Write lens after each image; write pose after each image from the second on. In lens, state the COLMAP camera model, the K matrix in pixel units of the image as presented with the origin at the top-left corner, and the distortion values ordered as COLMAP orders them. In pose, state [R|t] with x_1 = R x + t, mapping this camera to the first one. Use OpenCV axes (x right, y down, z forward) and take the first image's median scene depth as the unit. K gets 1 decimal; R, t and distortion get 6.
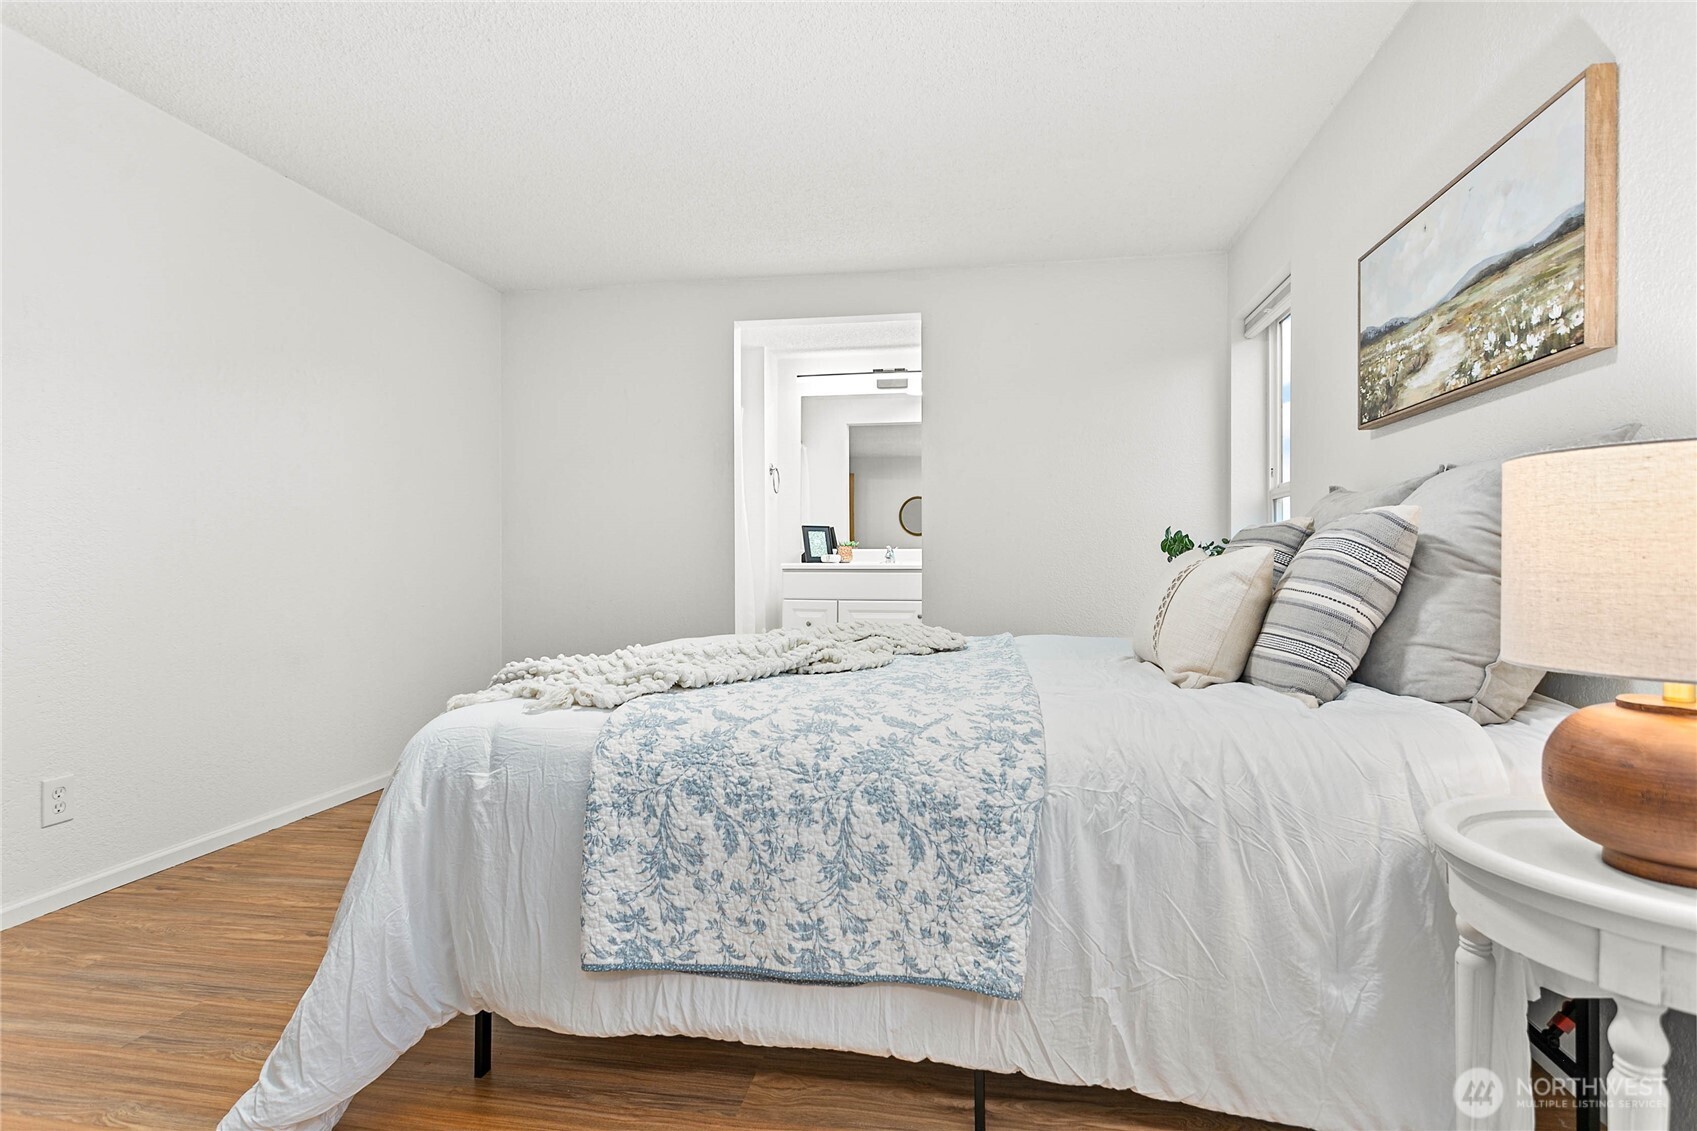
lens RADIAL K [[848.4, 0, 847.8], [0, 848.4, 564.9], [0, 0, 1]] dist [-0.001910, -0.000105]
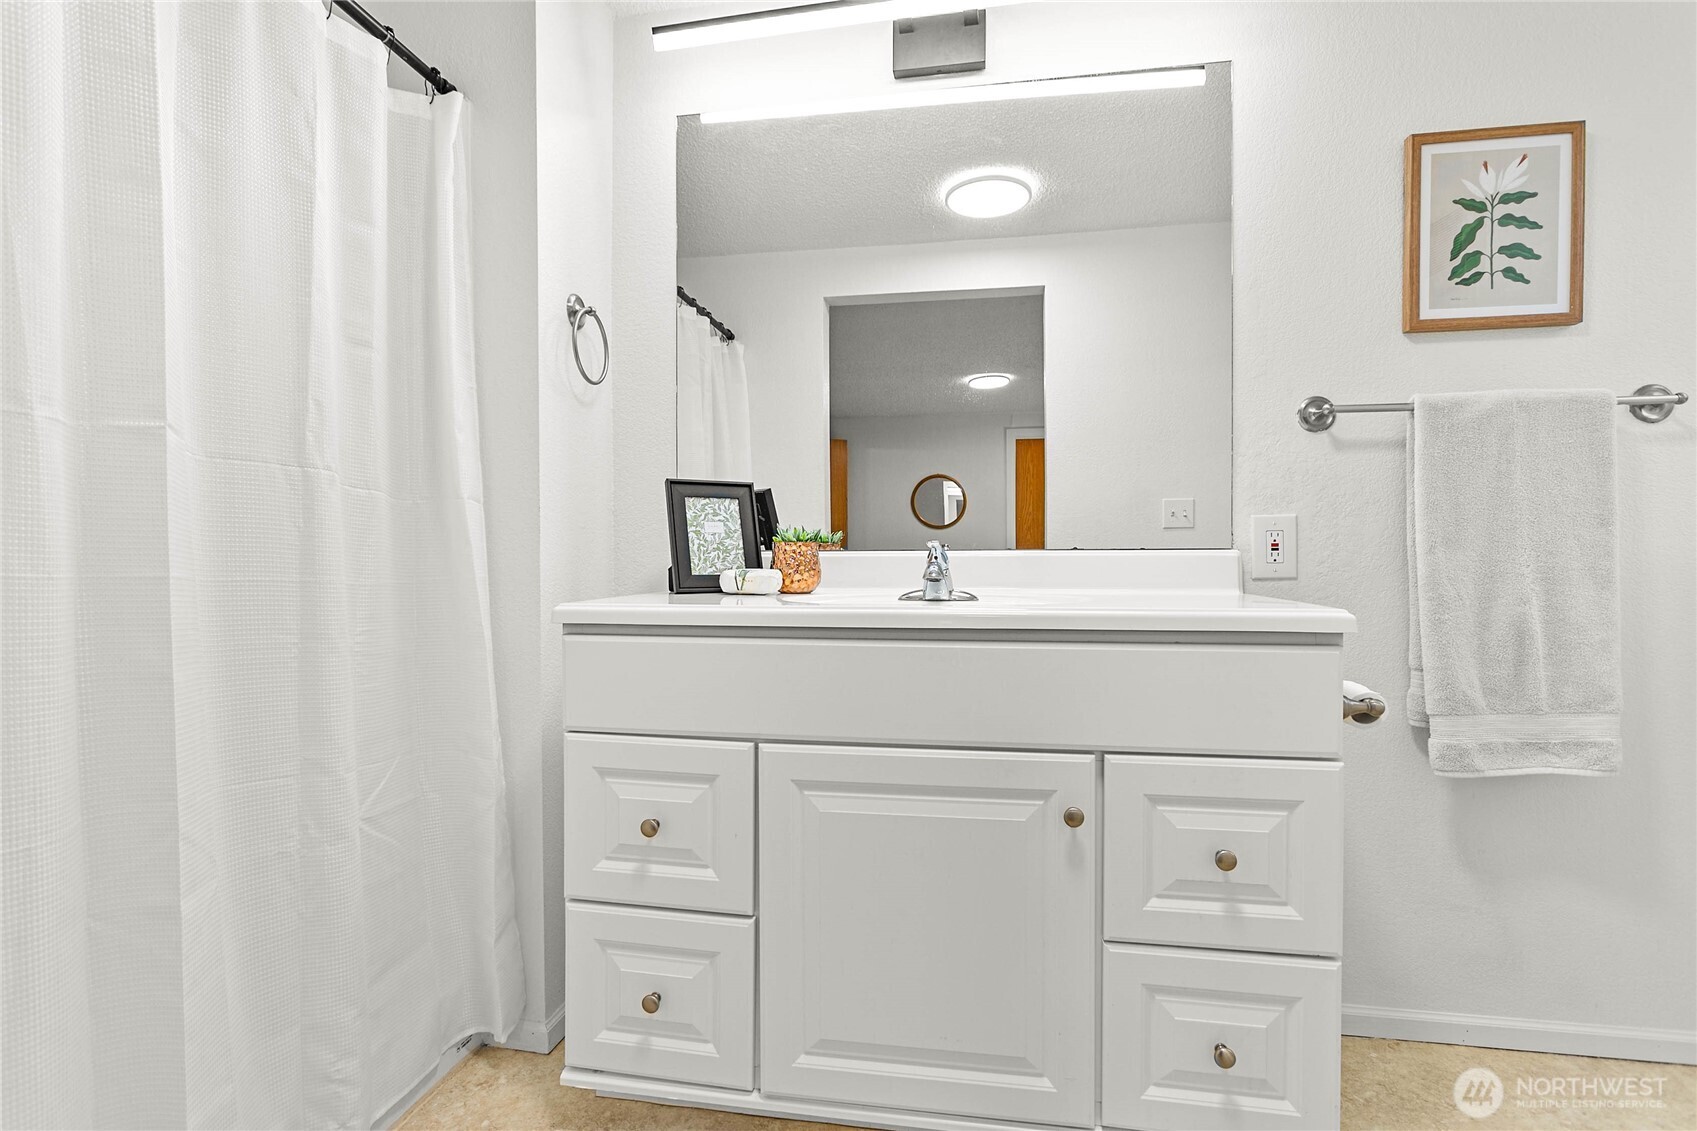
lens RADIAL K [[848.4, 0, 834.4], [0, 848.4, 564.6], [0, 0, 1]] dist [-0.001910, -0.000105]
pose [[0.999997, -0.000136, -0.002459, 0.034906], [0.000143, 0.999997, 0.002600, -0.041421], [0.002458, -0.002600, 0.999994, 1.927769]]
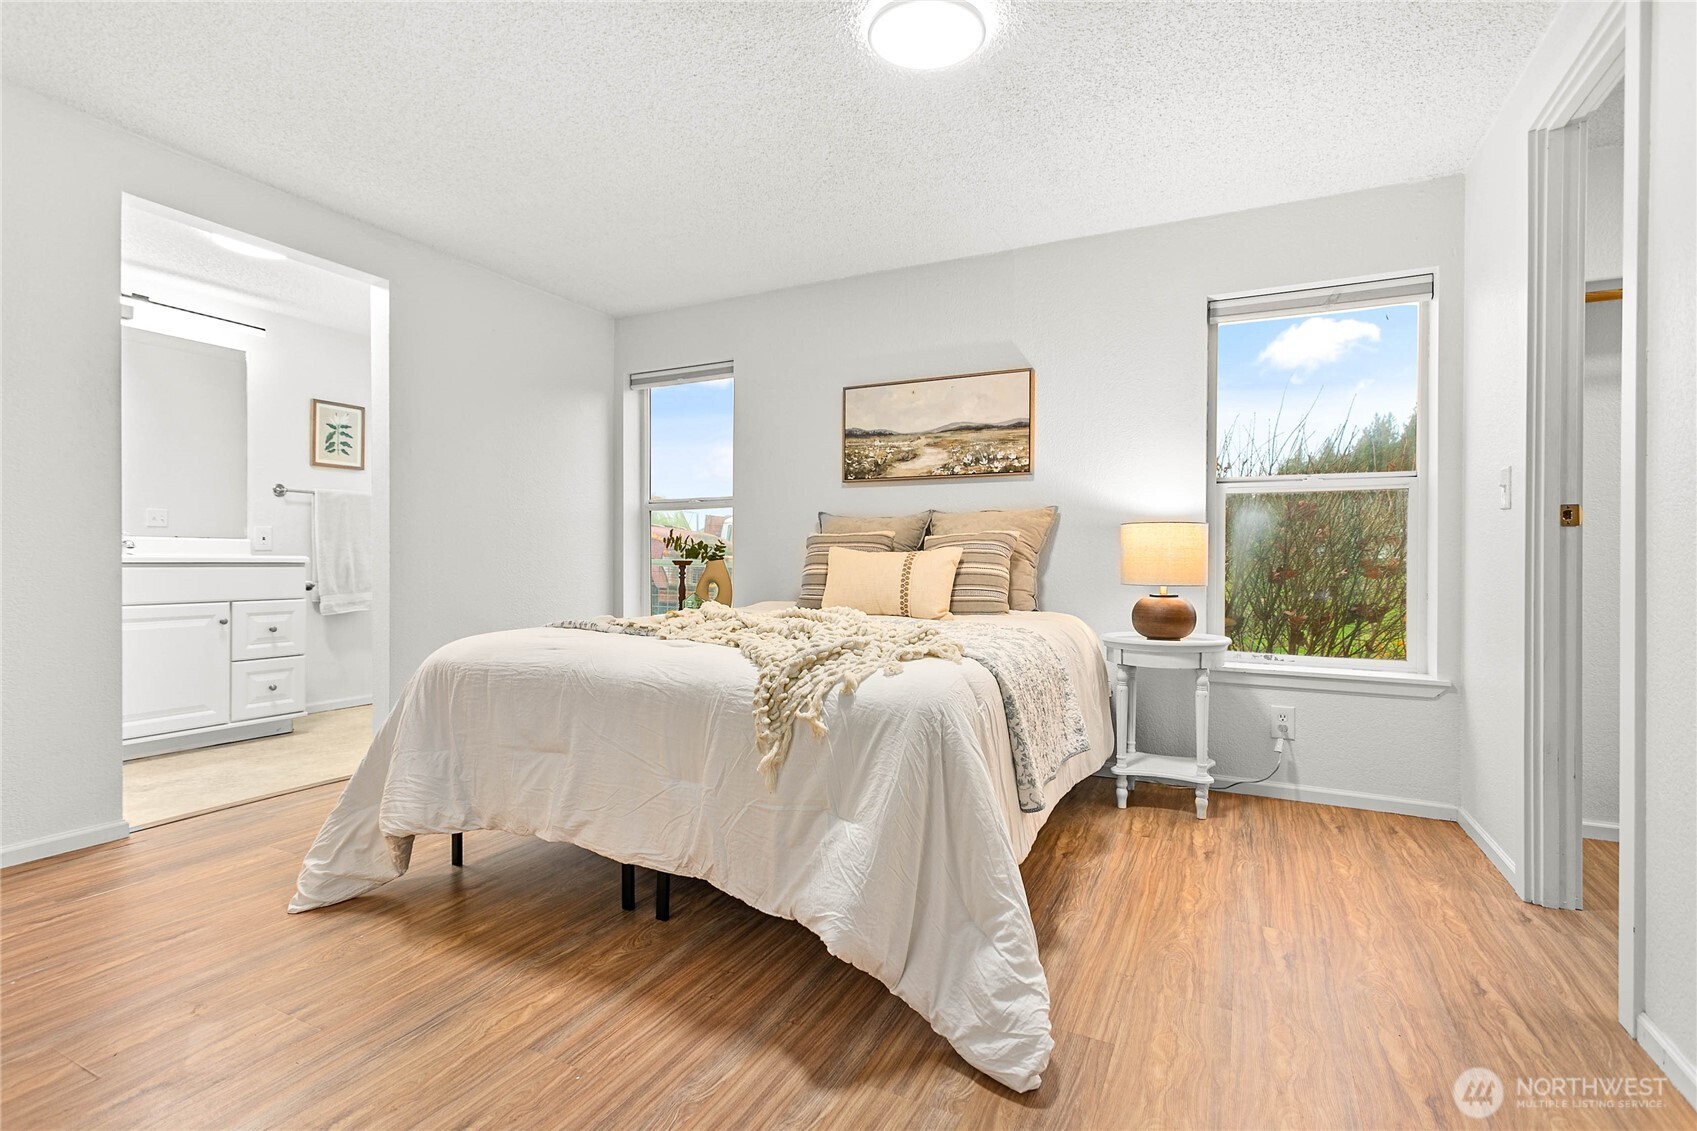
lens RADIAL K [[804.2, 0, 838.5], [0, 804.2, 563.0], [0, 0, 1]] dist [0.001408, 0.002172]
pose [[0.312637, 0.000474, 0.949873, -1.176808], [0.000846, 0.999999, -0.000777, 0.015422], [-0.949872, 0.001047, 0.312636, 0.547278]]
